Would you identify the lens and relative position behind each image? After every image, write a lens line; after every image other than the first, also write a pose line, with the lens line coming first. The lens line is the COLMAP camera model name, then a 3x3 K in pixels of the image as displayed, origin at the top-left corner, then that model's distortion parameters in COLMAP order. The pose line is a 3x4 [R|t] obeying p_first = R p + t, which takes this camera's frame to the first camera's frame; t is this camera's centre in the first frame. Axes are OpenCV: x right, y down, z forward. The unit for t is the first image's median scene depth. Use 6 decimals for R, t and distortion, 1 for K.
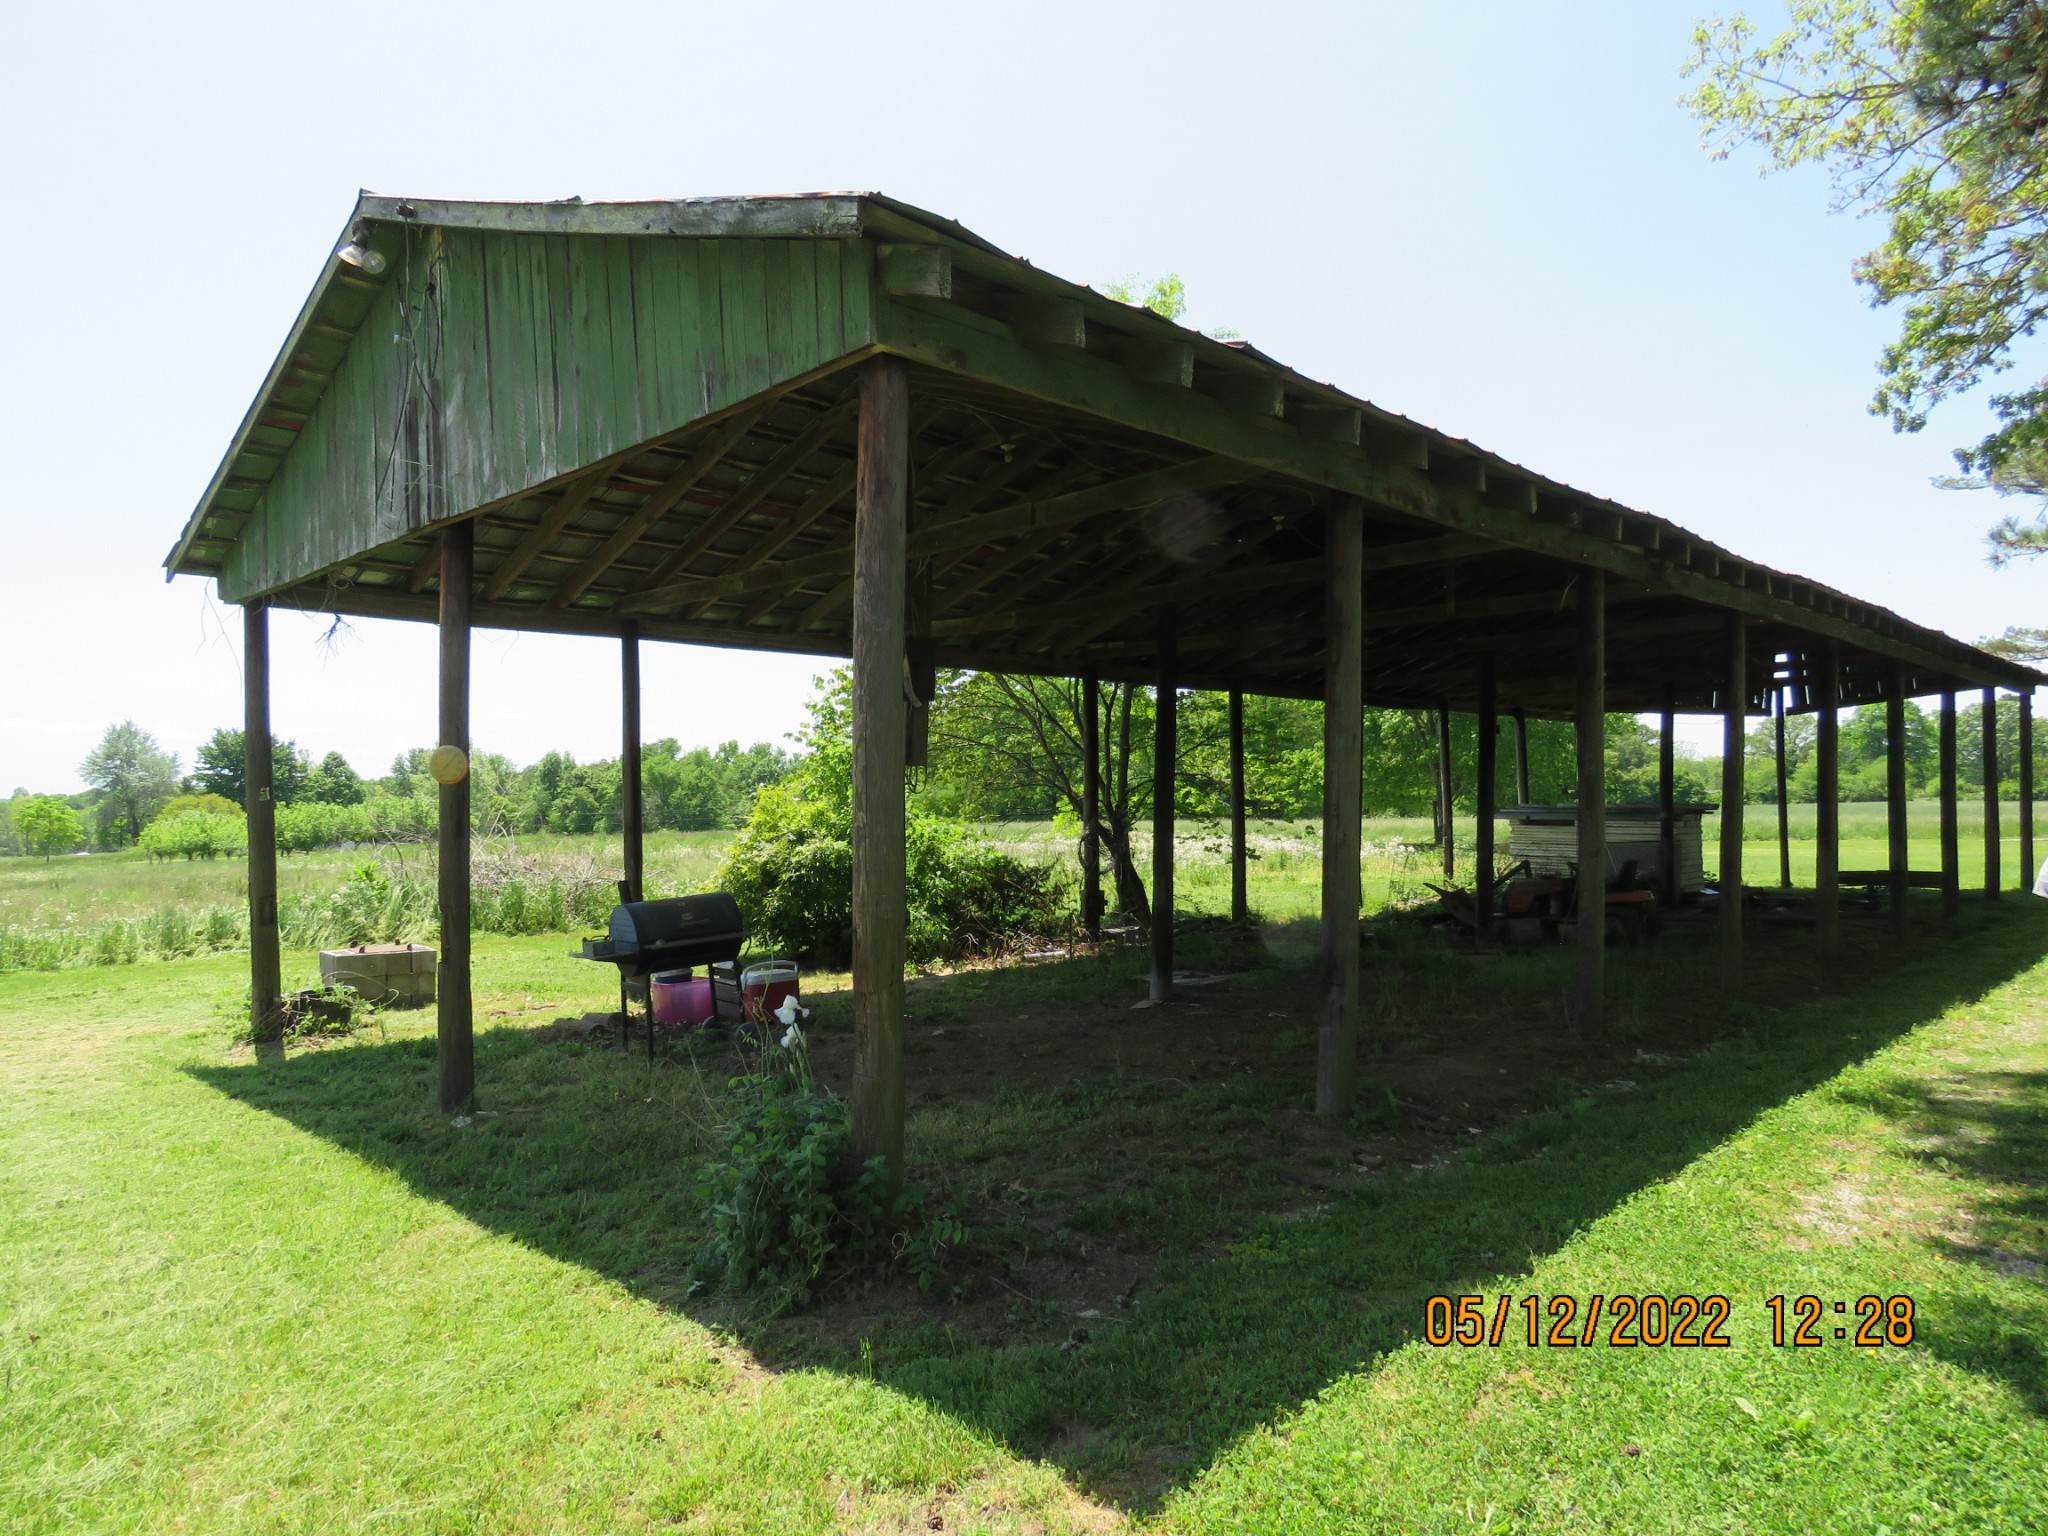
lens RADIAL K [[1313.8, 0, 1024.0], [0, 1313.8, 768.0], [0, 0, 1]] dist [0.007024, -0.037858]
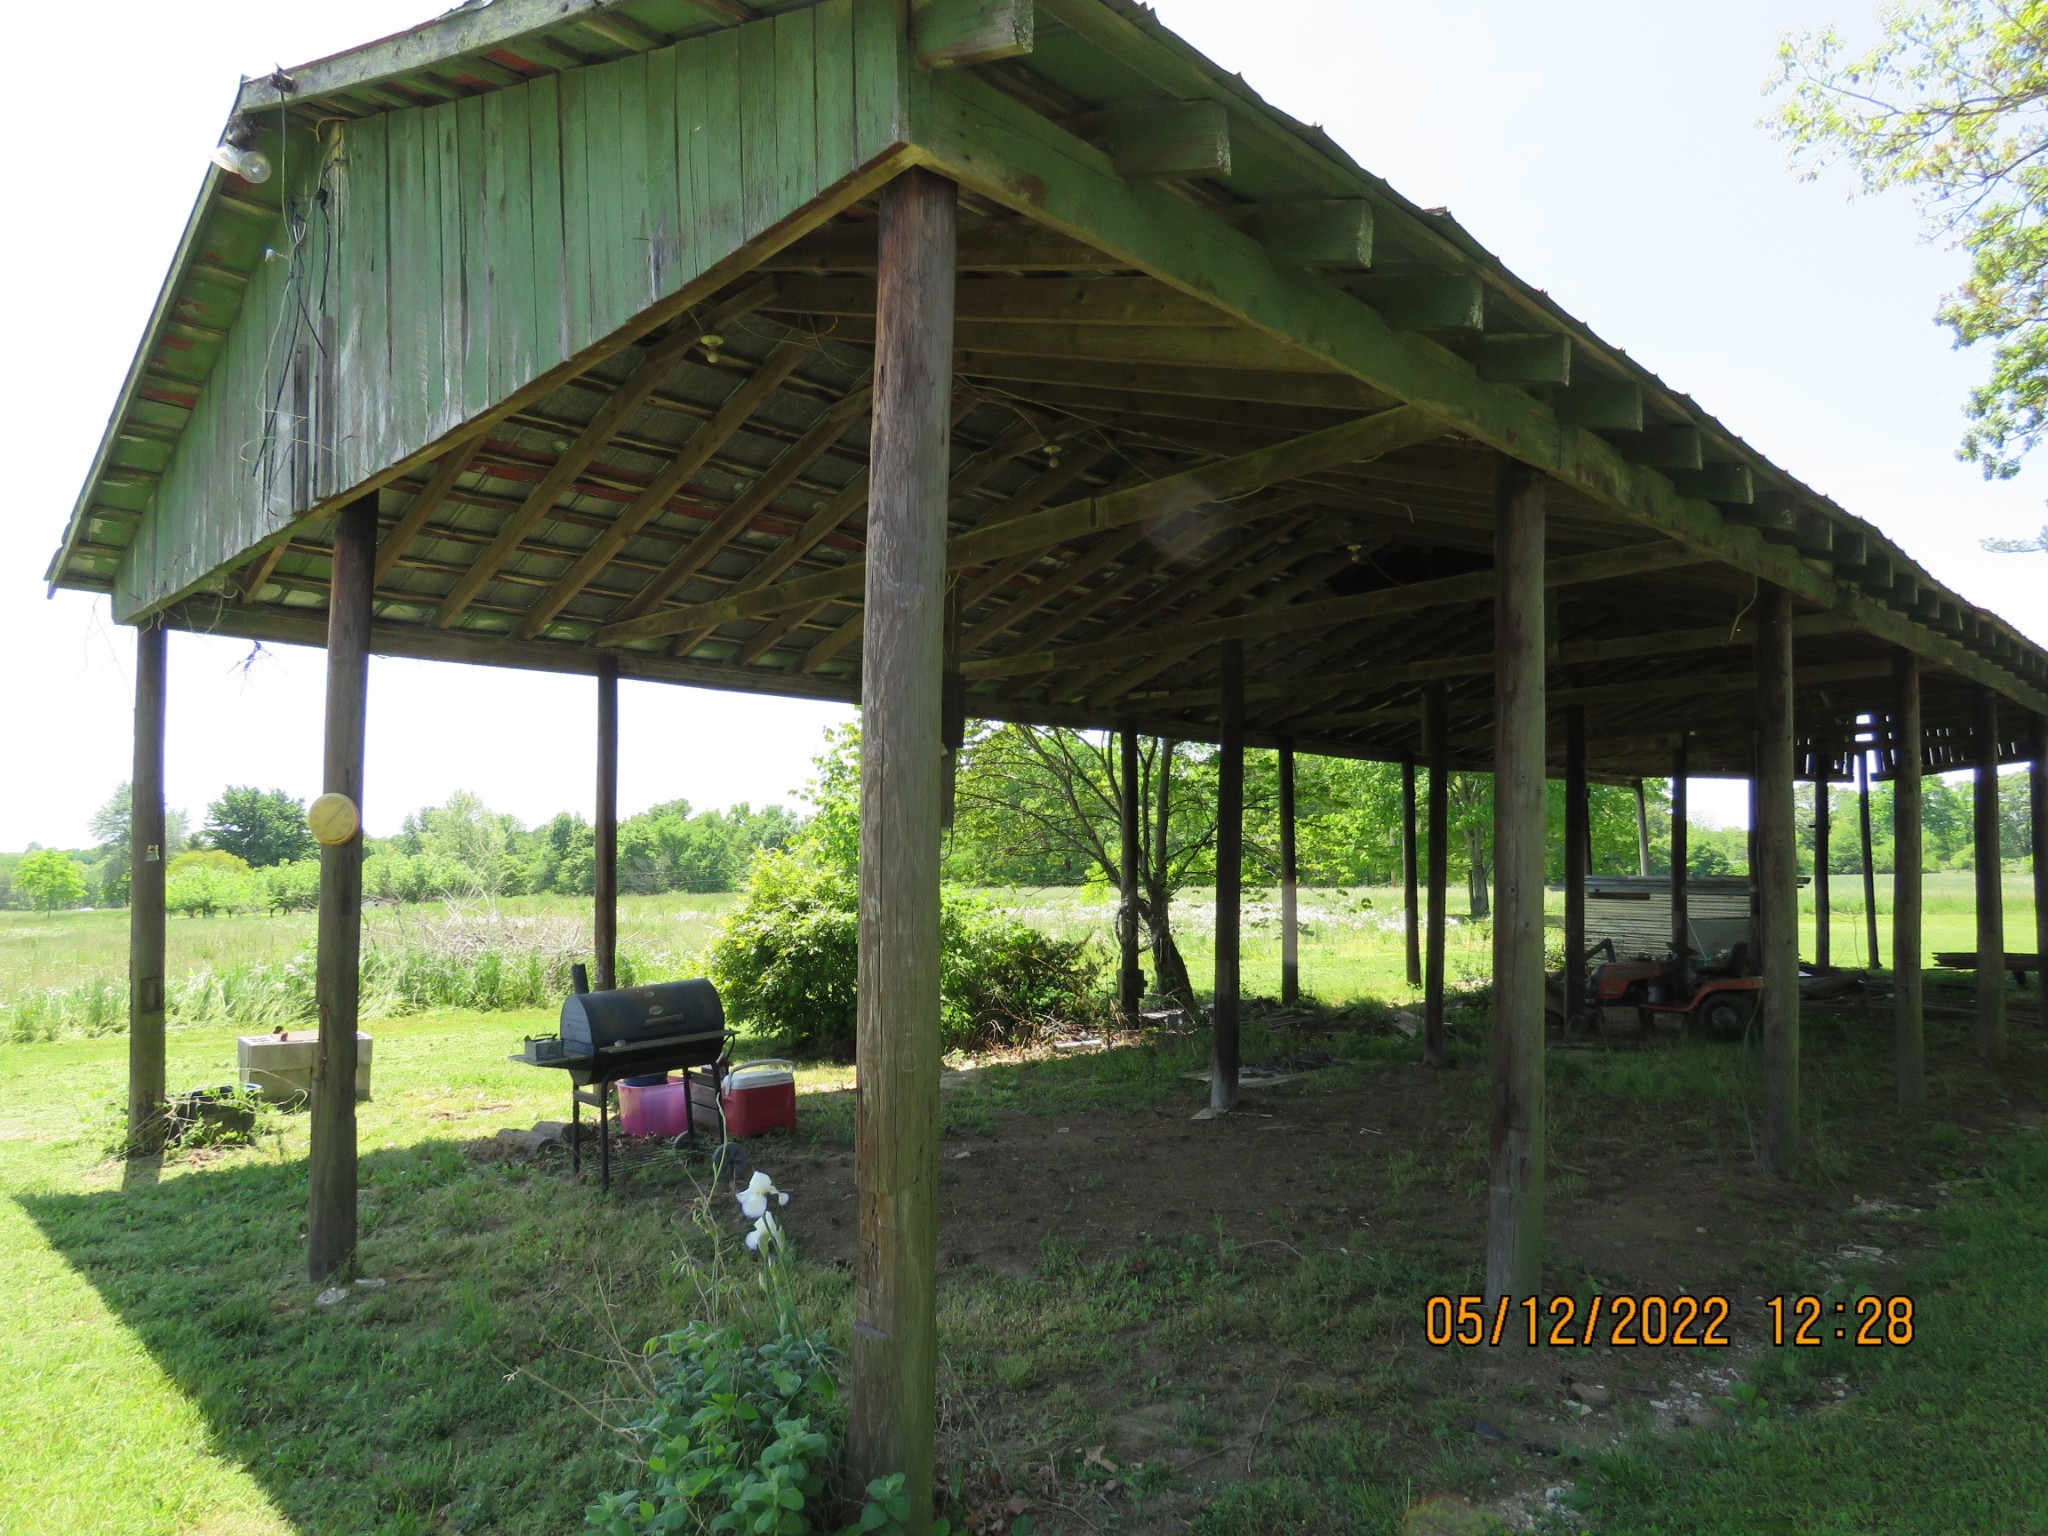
lens RADIAL K [[1313.8, 0, 1024.0], [0, 1313.8, 768.0], [0, 0, 1]] dist [0.007024, -0.037858]
pose [[0.999917, 0.008818, -0.009355, -0.018368], [-0.009263, 0.998772, -0.048674, 0.000987], [0.008915, 0.048757, 0.998771, 0.147398]]
